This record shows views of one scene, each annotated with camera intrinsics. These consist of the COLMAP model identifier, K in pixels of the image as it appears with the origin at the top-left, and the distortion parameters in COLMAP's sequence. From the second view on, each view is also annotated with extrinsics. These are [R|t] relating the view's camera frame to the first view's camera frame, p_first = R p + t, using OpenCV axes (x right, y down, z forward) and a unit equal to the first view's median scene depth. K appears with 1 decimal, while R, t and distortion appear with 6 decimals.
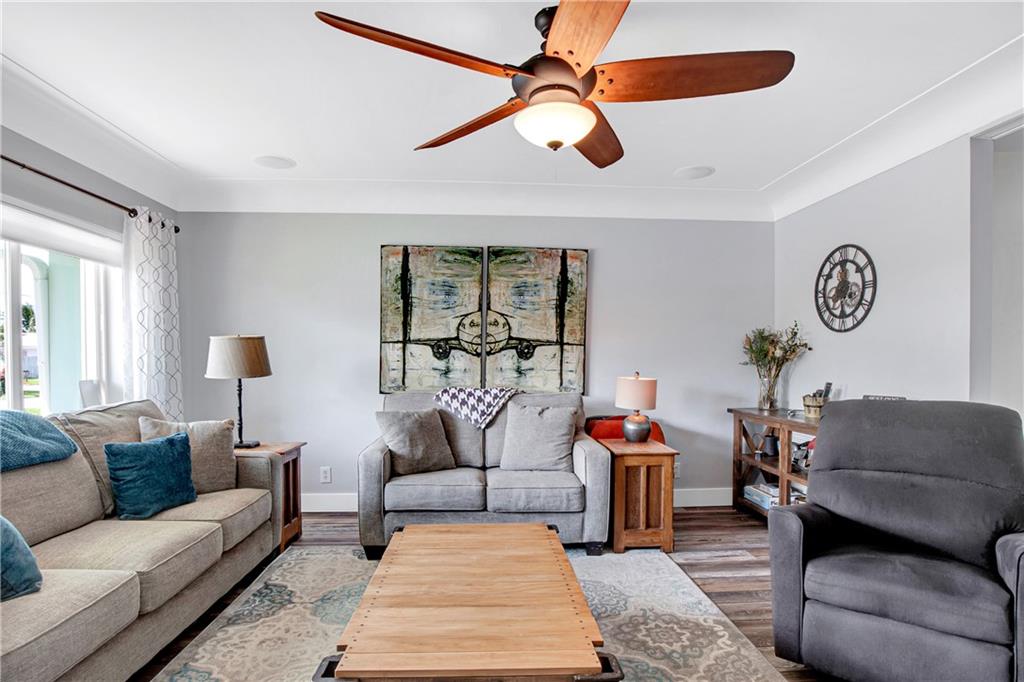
lens RADIAL K [[532.2, 0, 517.9], [0, 532.2, 369.9], [0, 0, 1]] dist [-0.054533, 0.019476]
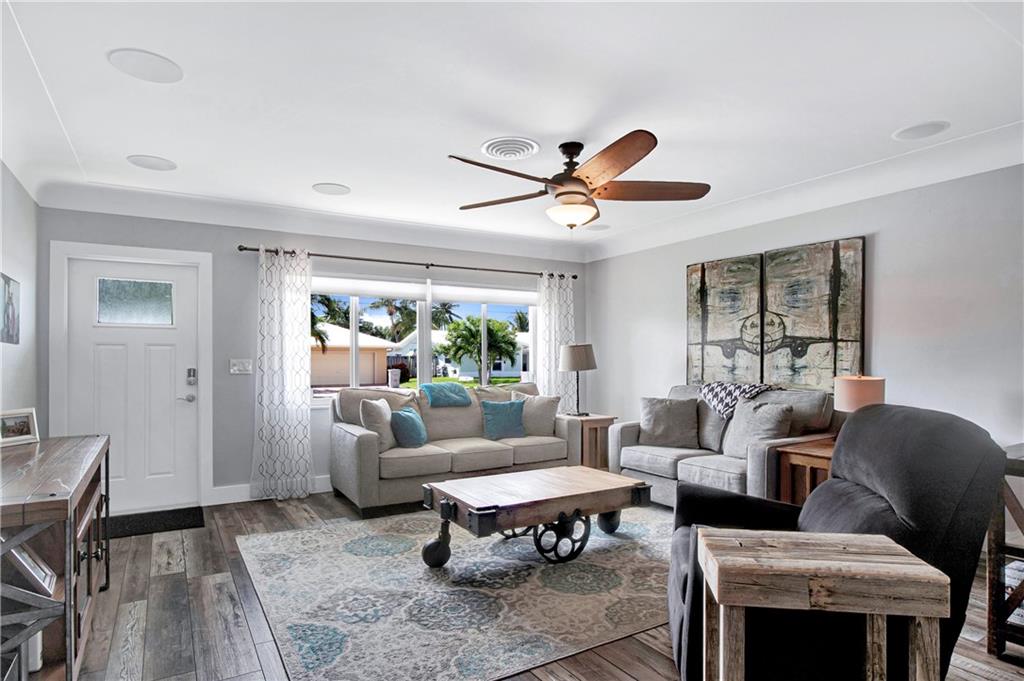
lens RADIAL K [[593.2, 0, 515.6], [0, 593.2, 351.2], [0, 0, 1]] dist [-0.003448, 0.000327]
pose [[0.460644, -0.015540, -0.887449, 0.766506], [-0.007058, 0.999751, -0.021170, -0.004052], [0.887557, 0.016015, 0.460419, 0.010058]]
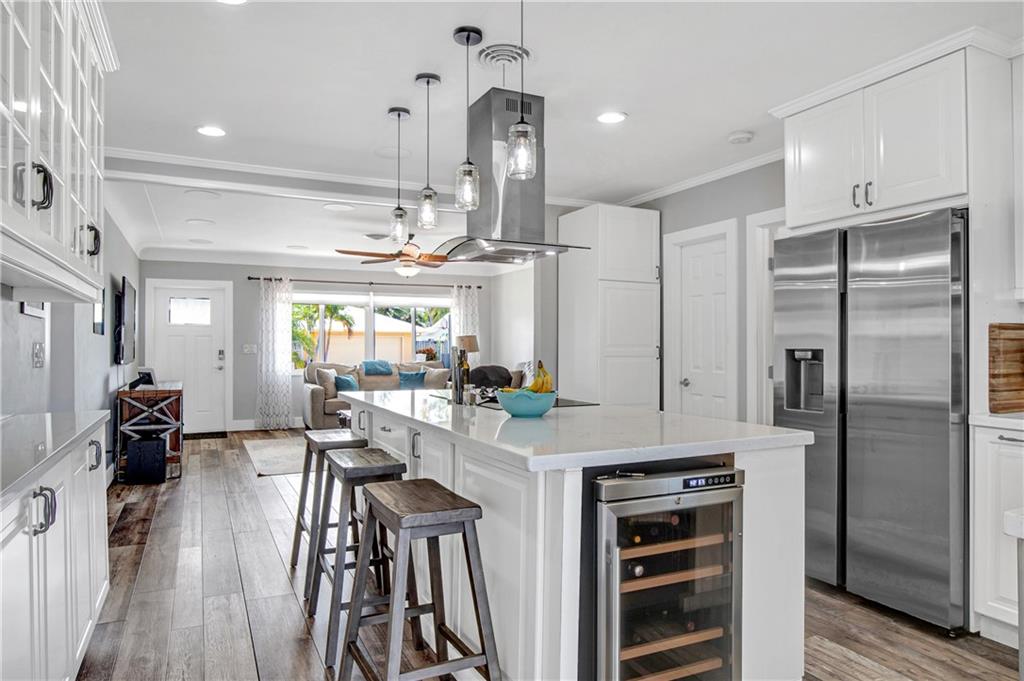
lens RADIAL K [[656.7, 0, 509.8], [0, 656.7, 335.3], [0, 0, 1]] dist [-0.002143, 0.001018]
pose [[0.377805, -0.014550, -0.925771, 1.811755], [-0.011177, 0.999732, -0.020274, -0.005084], [0.925818, 0.018007, 0.377541, 0.045364]]
